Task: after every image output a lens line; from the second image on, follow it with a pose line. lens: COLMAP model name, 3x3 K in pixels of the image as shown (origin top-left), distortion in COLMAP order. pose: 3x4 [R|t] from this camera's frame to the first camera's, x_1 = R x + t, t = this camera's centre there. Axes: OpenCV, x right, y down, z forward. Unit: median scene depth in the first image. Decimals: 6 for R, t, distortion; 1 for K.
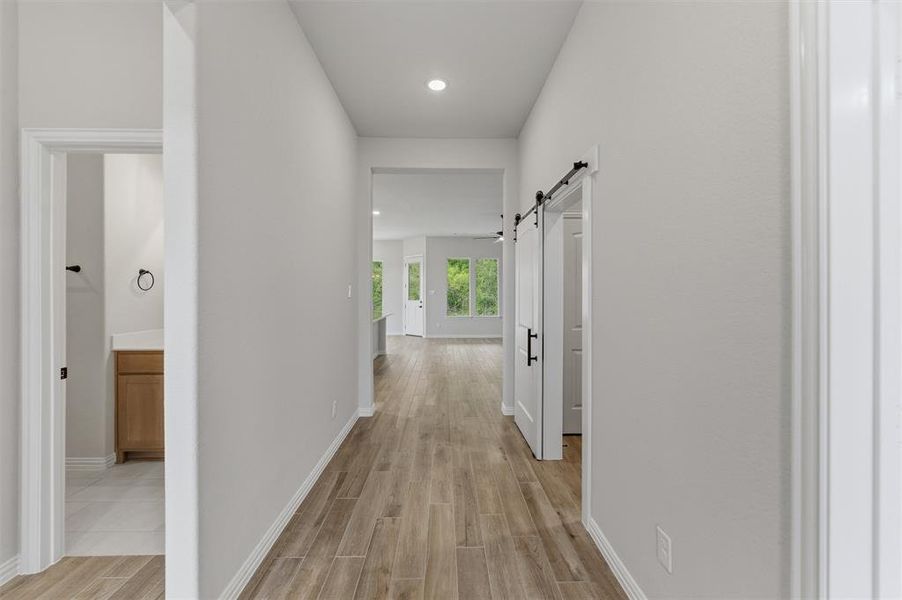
lens RADIAL K [[370.7, 0, 451.7], [0, 370.7, 294.8], [0, 0, 1]] dist [-0.001092, -0.000034]
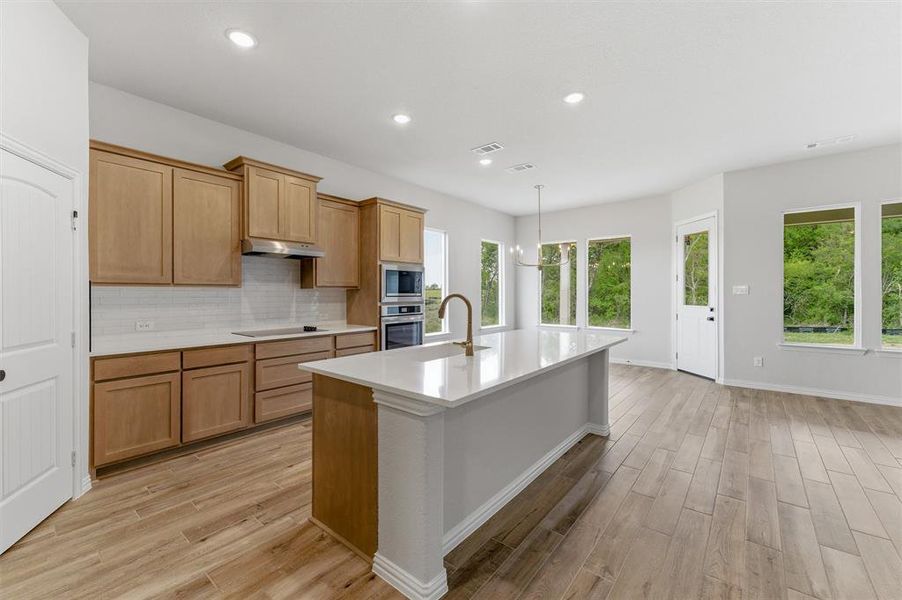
lens RADIAL K [[370.7, 0, 451.7], [0, 370.7, 294.8], [0, 0, 1]] dist [-0.001092, -0.000034]
pose [[0.759060, 0.002062, -0.651018, -0.026008], [-0.001244, 0.999998, 0.001716, 0.000147], [0.651020, -0.000493, 0.759061, 0.406469]]
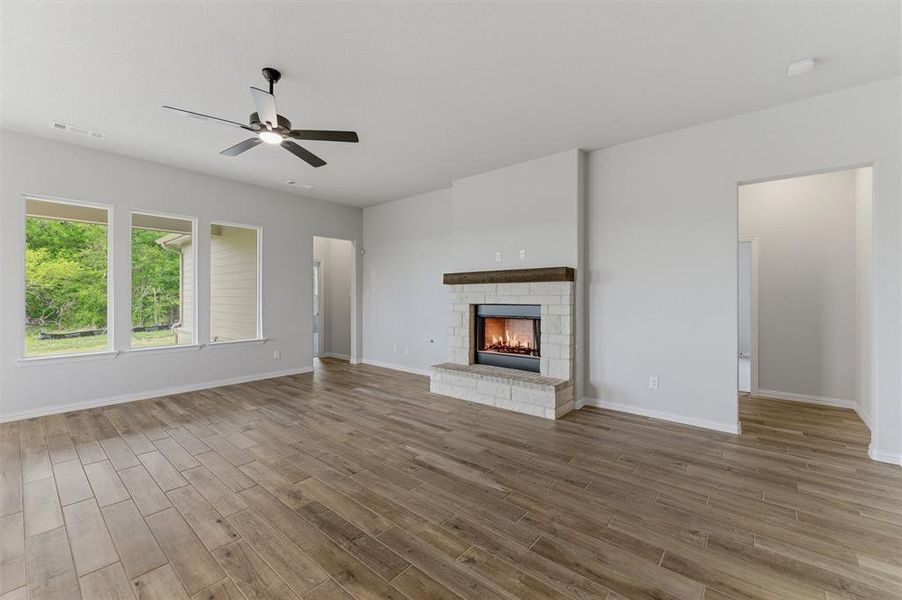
lens RADIAL K [[368.6, 0, 454.4], [0, 368.6, 295.7], [0, 0, 1]] dist [-0.000388, 0.000046]
pose [[0.658461, 0.002284, 0.752611, -0.007789], [0.001321, 0.999990, -0.004190, 0.000360], [-0.752614, 0.003754, 0.658452, 0.457173]]
